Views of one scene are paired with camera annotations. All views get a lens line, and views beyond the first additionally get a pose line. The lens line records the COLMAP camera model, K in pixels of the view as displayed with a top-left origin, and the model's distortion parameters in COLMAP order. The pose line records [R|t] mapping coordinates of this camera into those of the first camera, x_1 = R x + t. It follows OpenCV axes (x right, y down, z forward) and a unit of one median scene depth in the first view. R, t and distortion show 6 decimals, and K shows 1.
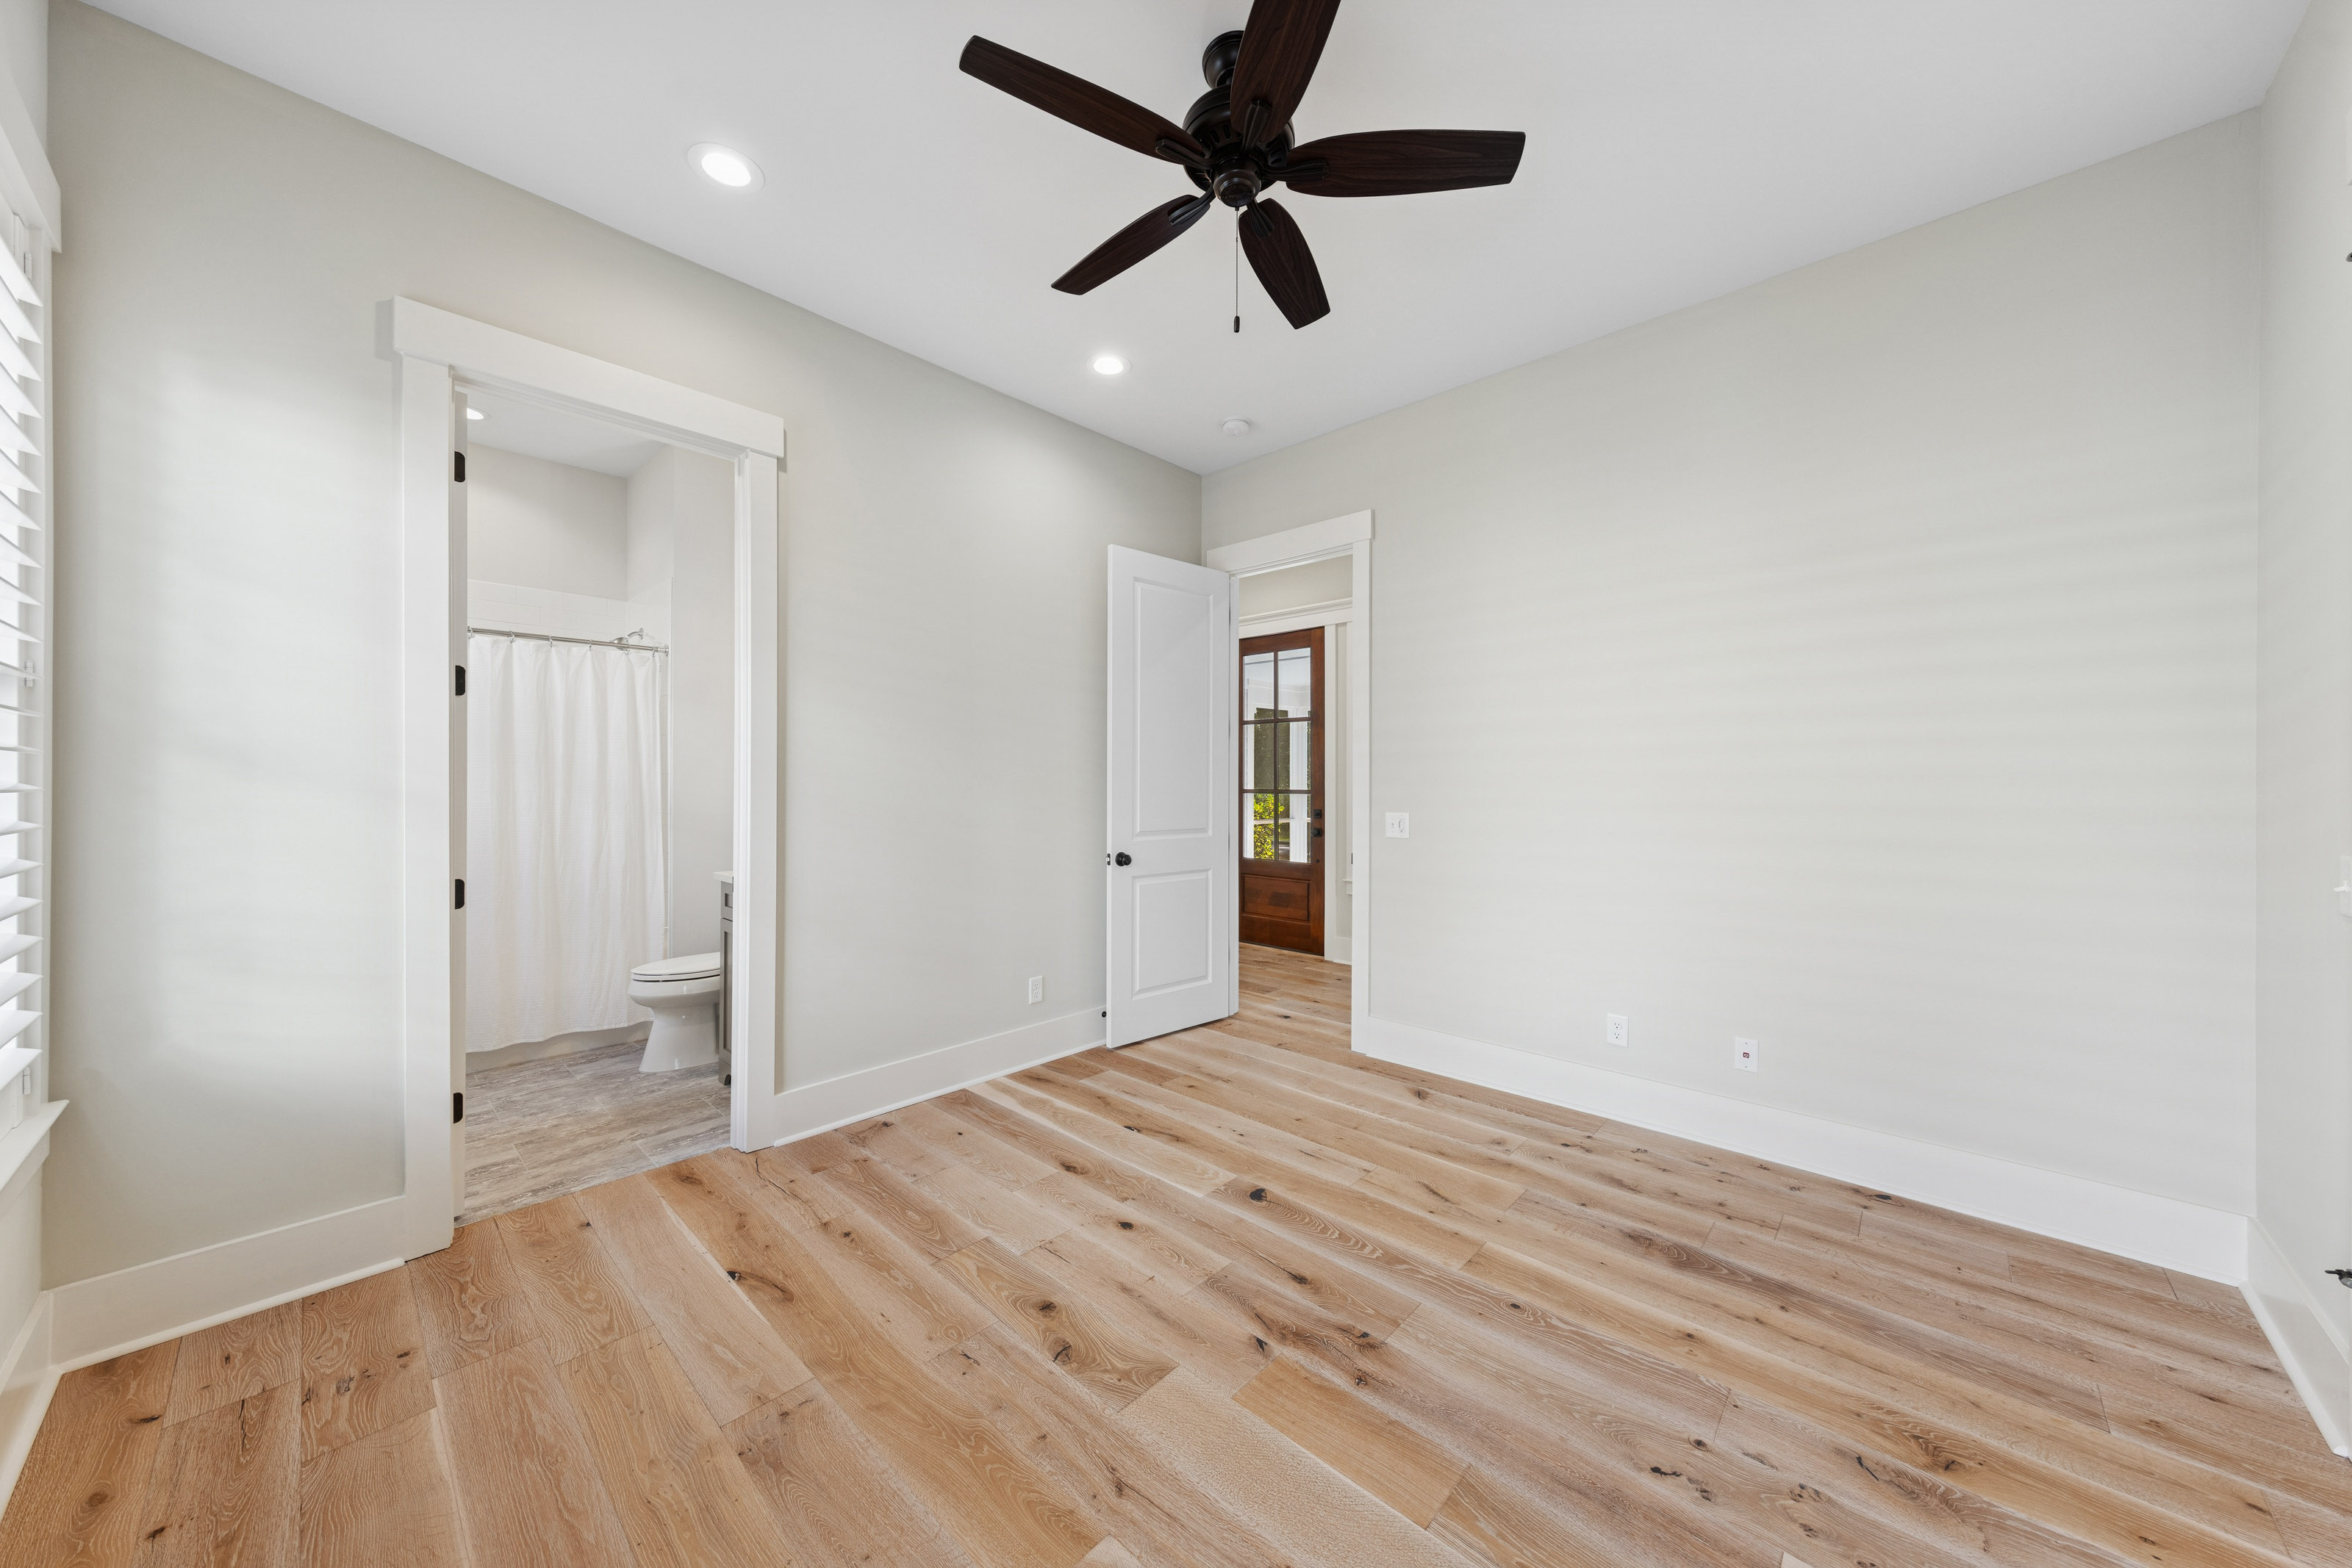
lens RADIAL K [[798.0, 0, 1176.0], [0, 798.0, 784.0], [0, 0, 1]] dist [0.000240, -0.000031]
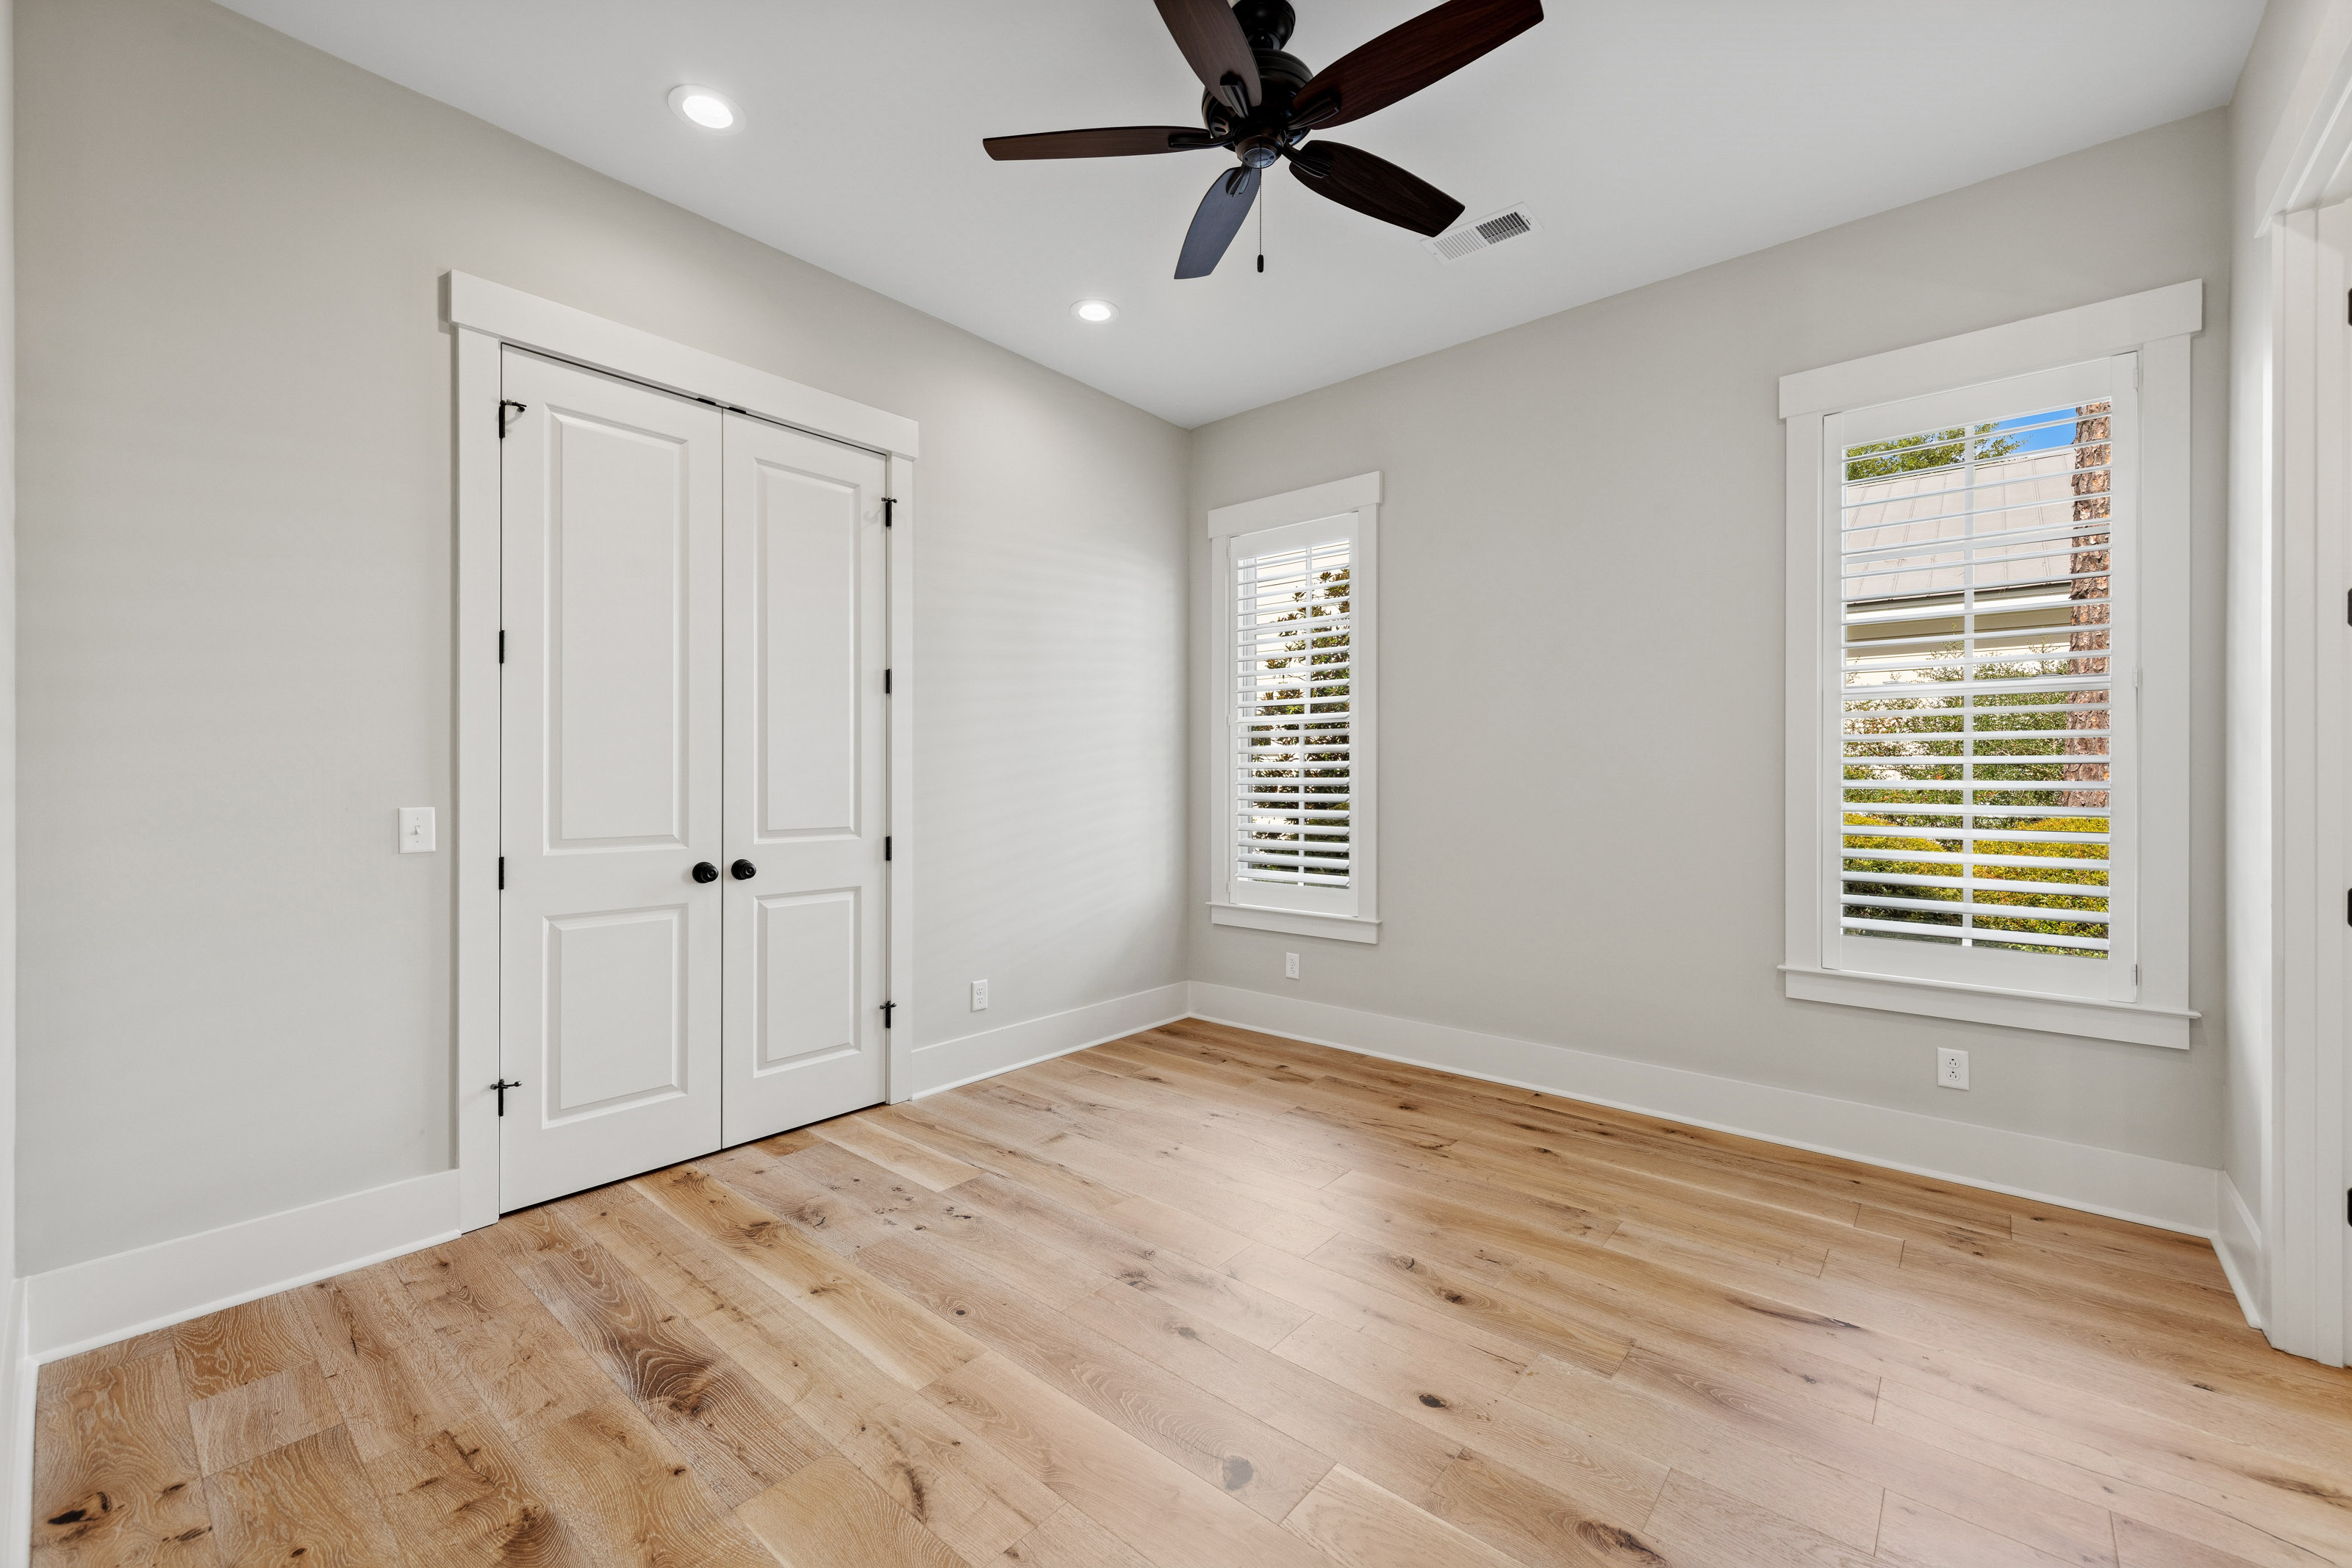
lens RADIAL K [[962.6, 0, 1176.0], [0, 962.6, 784.0], [0, 0, 1]] dist [0.000383, 0.000036]
pose [[-0.999023, -0.000695, -0.044191, 0.226351], [-0.001345, 0.999891, 0.014682, 0.021004], [0.044176, 0.014727, -0.998915, 2.142864]]
